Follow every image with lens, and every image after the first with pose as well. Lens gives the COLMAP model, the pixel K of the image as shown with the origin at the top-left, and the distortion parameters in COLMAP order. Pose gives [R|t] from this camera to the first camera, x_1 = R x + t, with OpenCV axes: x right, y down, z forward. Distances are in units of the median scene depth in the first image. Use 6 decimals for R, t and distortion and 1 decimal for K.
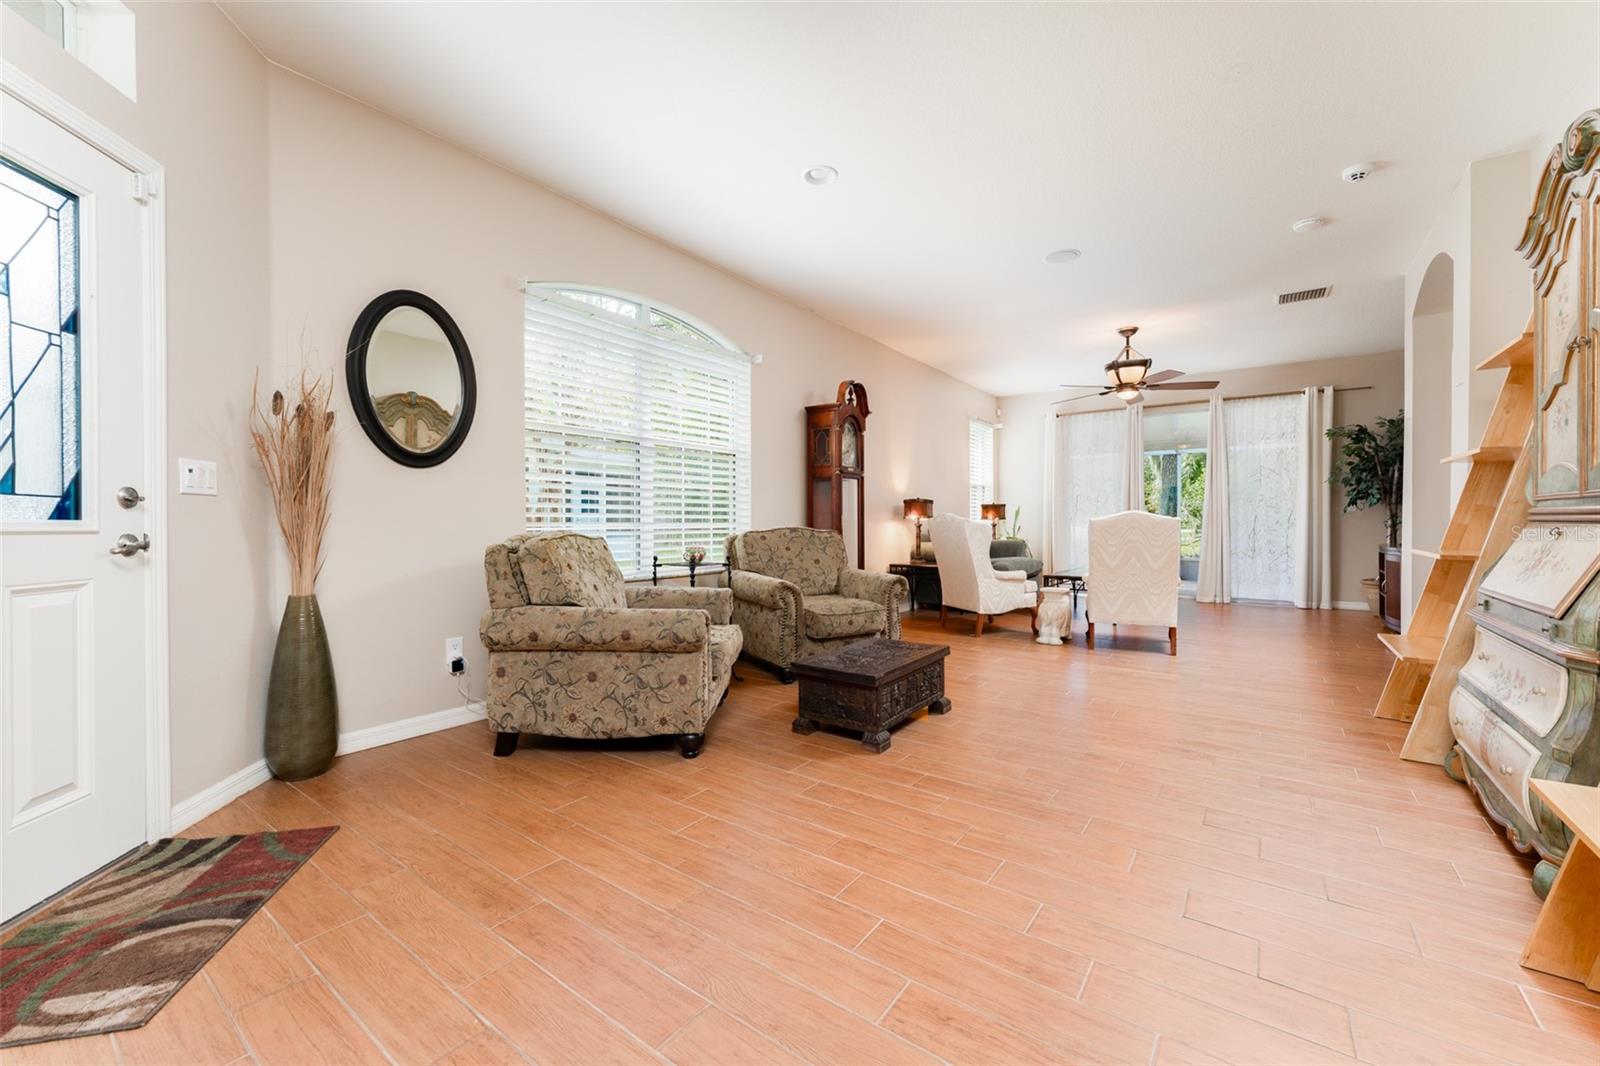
lens RADIAL K [[642.4, 0, 800.0], [0, 642.4, 533.0], [0, 0, 1]] dist [-0.000533, -0.000056]
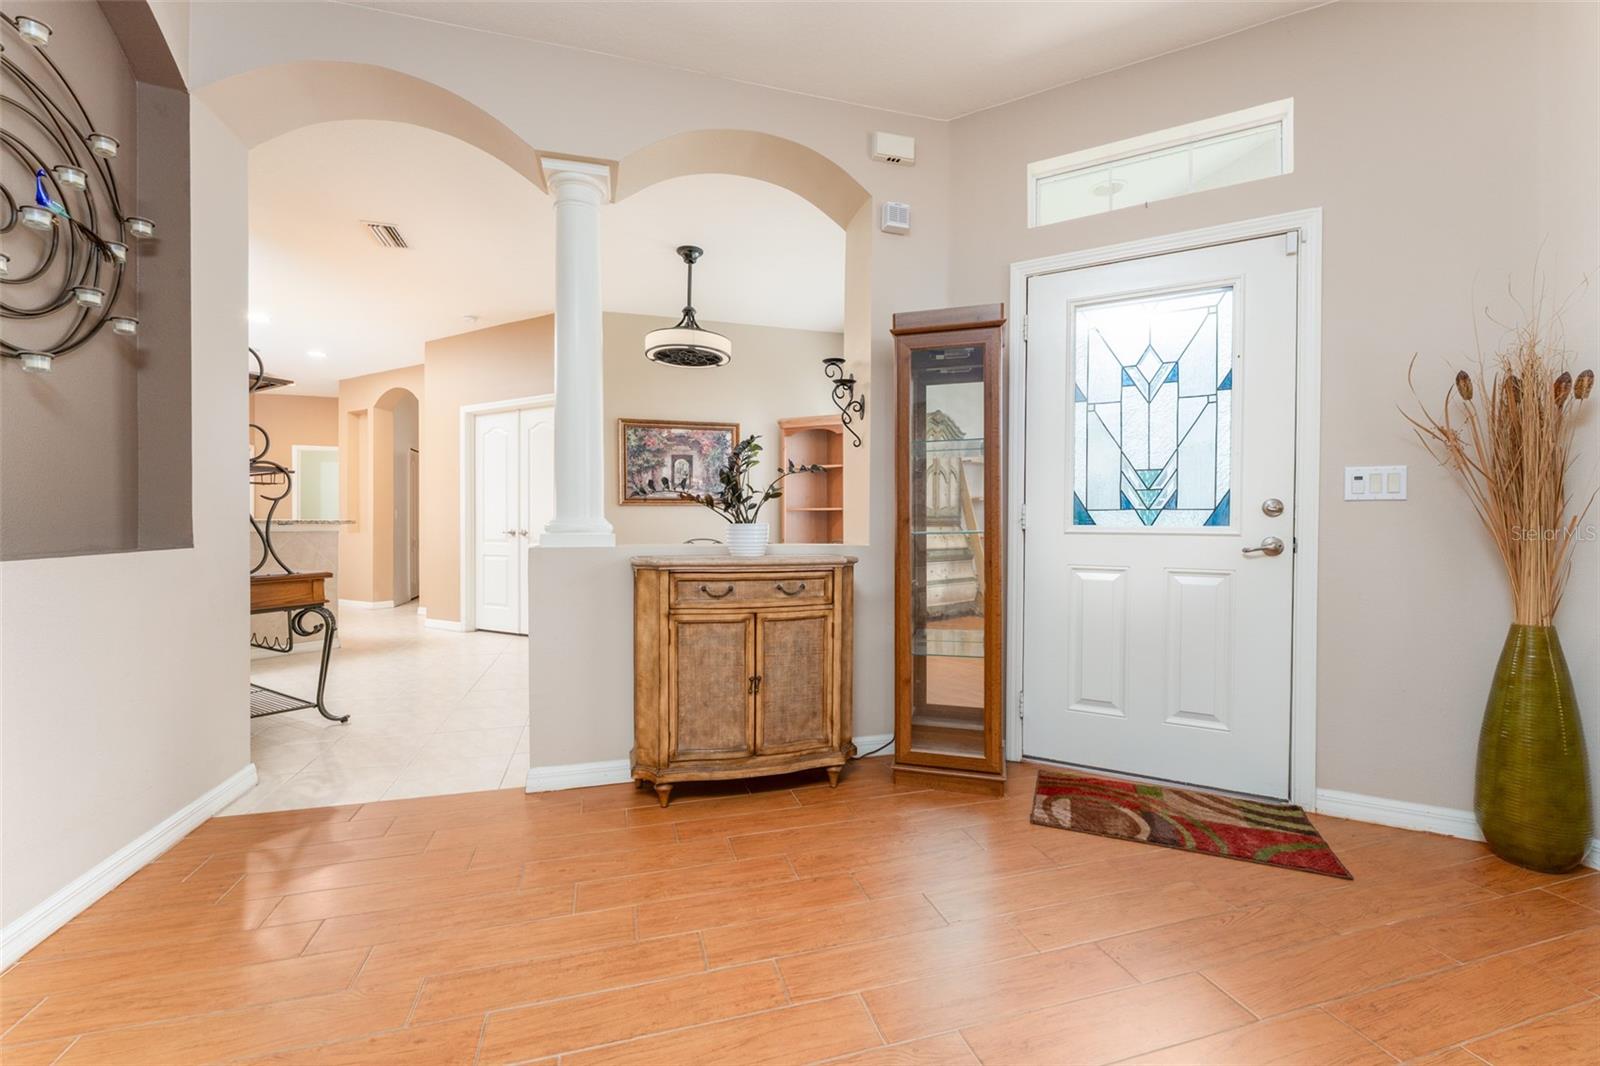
lens RADIAL K [[642.4, 0, 800.0], [0, 642.4, 533.0], [0, 0, 1]] dist [-0.000533, -0.000056]
pose [[-0.612009, 0.005565, -0.790831, 0.414376], [-0.016202, 0.999677, 0.019574, -0.013830], [0.790685, 0.024792, -0.611722, 0.920305]]
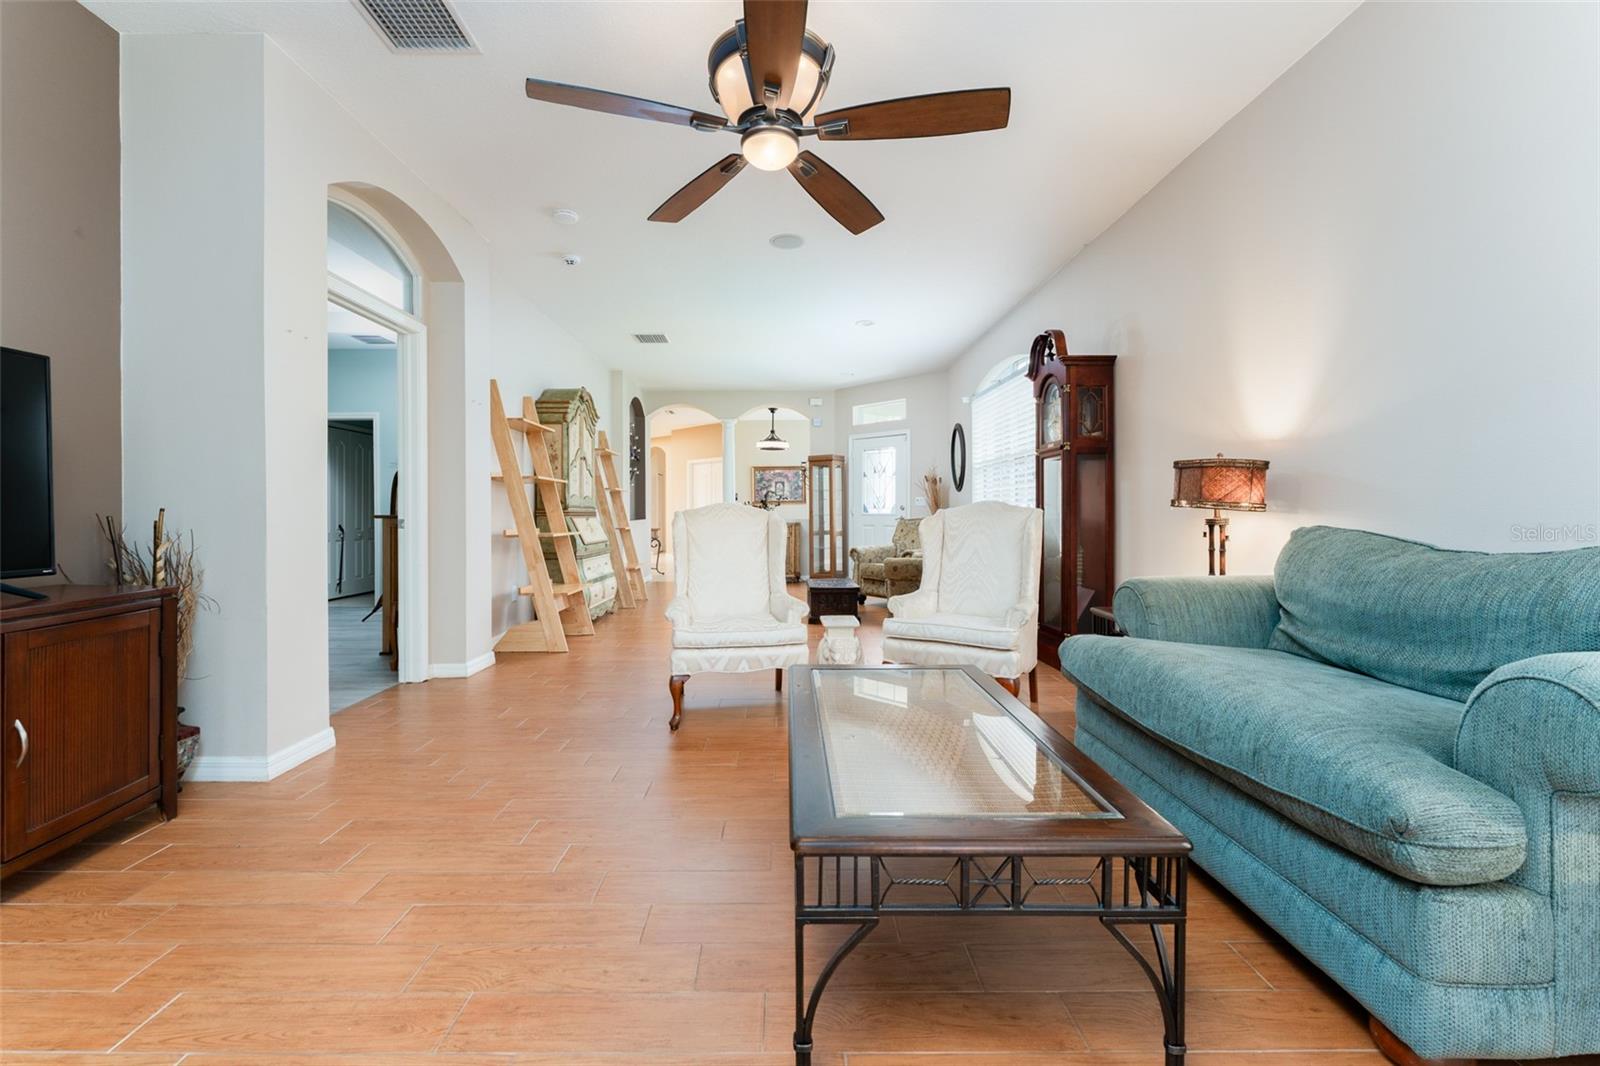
lens RADIAL K [[653.6, 0, 791.8], [0, 653.6, 512.2], [0, 0, 1]] dist [-0.000421, -0.000175]
pose [[-0.805345, 0.003066, -0.592798, 2.055251], [-0.004968, 0.999917, 0.011921, -0.065617], [0.592786, 0.012546, -0.805263, 3.762236]]
